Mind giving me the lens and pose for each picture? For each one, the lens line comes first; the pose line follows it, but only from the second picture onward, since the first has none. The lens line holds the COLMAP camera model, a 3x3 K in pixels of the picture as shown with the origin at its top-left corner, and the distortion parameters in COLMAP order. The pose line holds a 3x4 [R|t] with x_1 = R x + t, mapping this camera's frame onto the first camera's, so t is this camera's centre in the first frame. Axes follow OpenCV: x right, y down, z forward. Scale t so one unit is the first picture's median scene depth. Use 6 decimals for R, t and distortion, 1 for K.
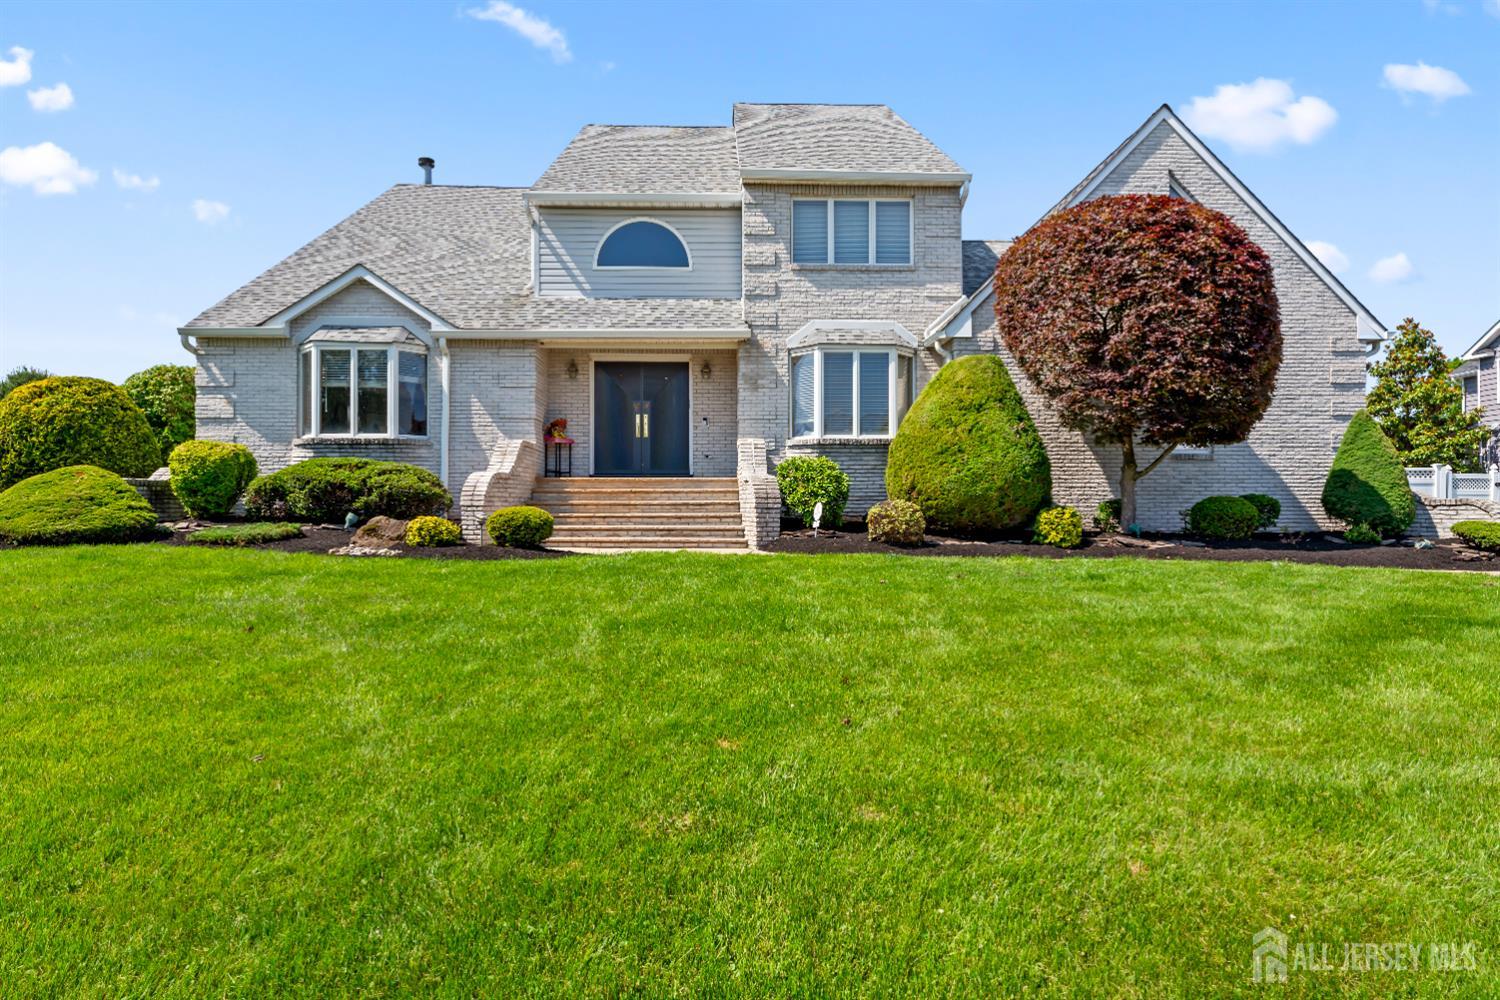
lens RADIAL K [[818.0, 0, 751.8], [0, 818.0, 497.2], [0, 0, 1]] dist [-0.005358, 0.003108]
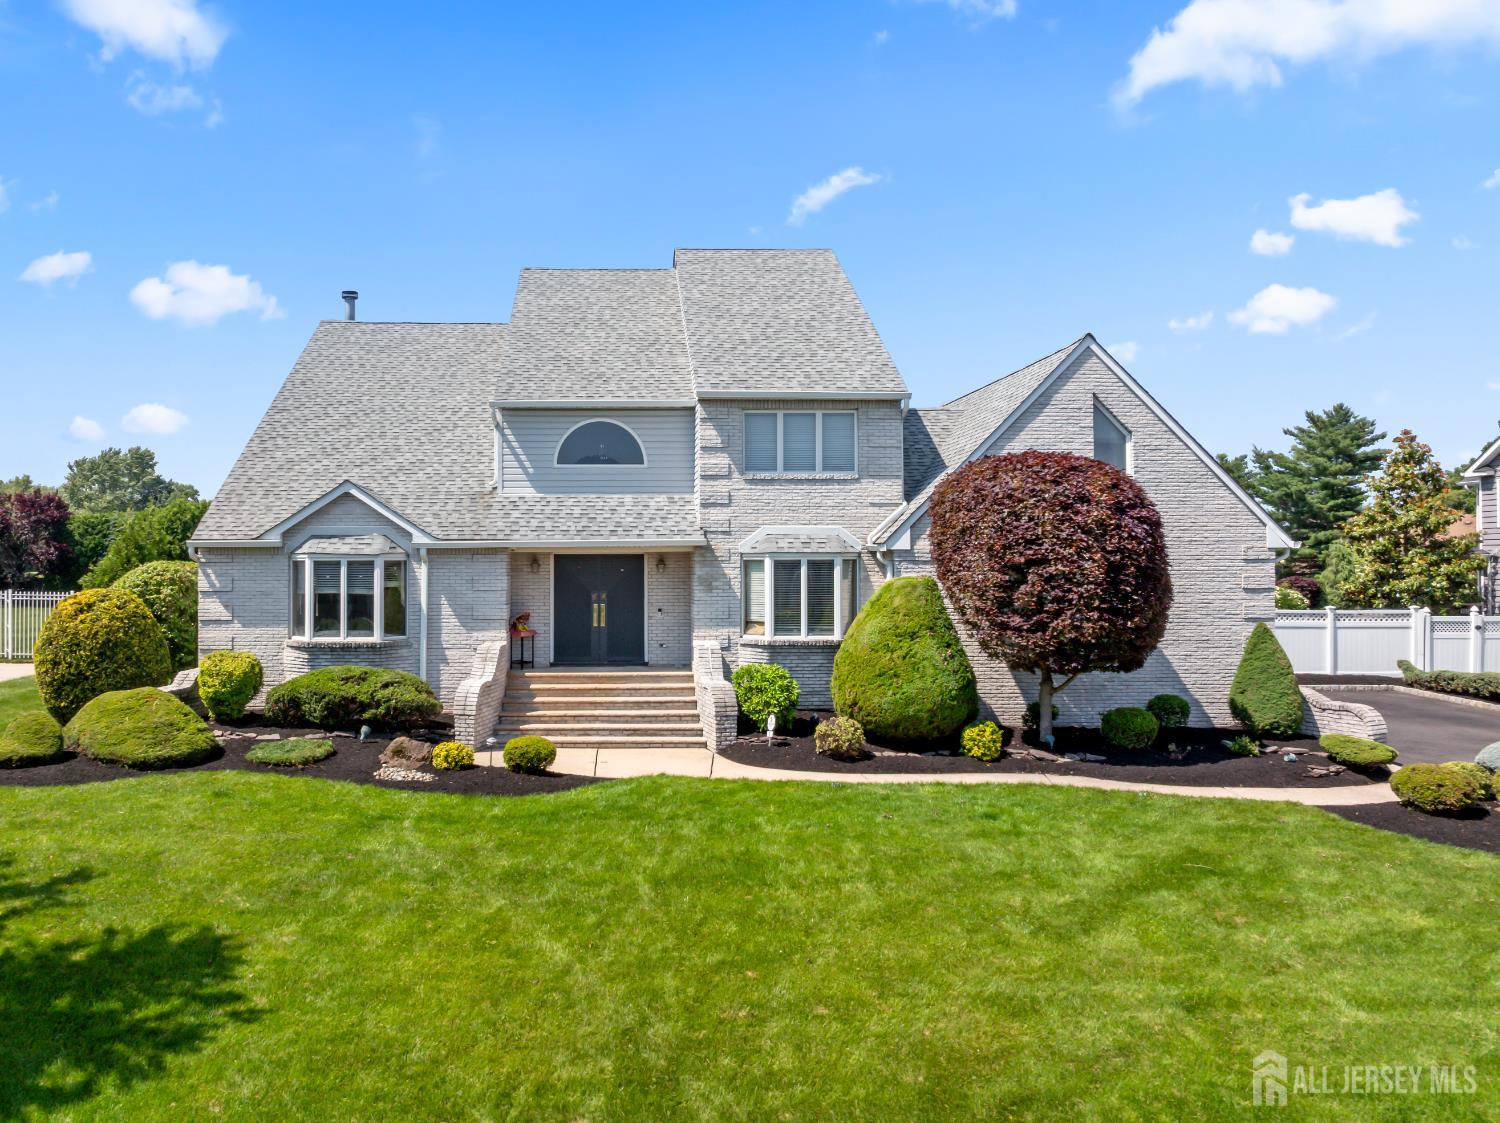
lens RADIAL K [[1071.6, 0, 638.7], [0, 1071.6, 551.4], [0, 0, 1]] dist [-0.042727, 0.011428]
pose [[0.999848, -0.000675, -0.017425, -0.066480], [0.000657, 0.999999, -0.001020, -0.189608], [0.017425, 0.001008, 0.999848, -0.420885]]
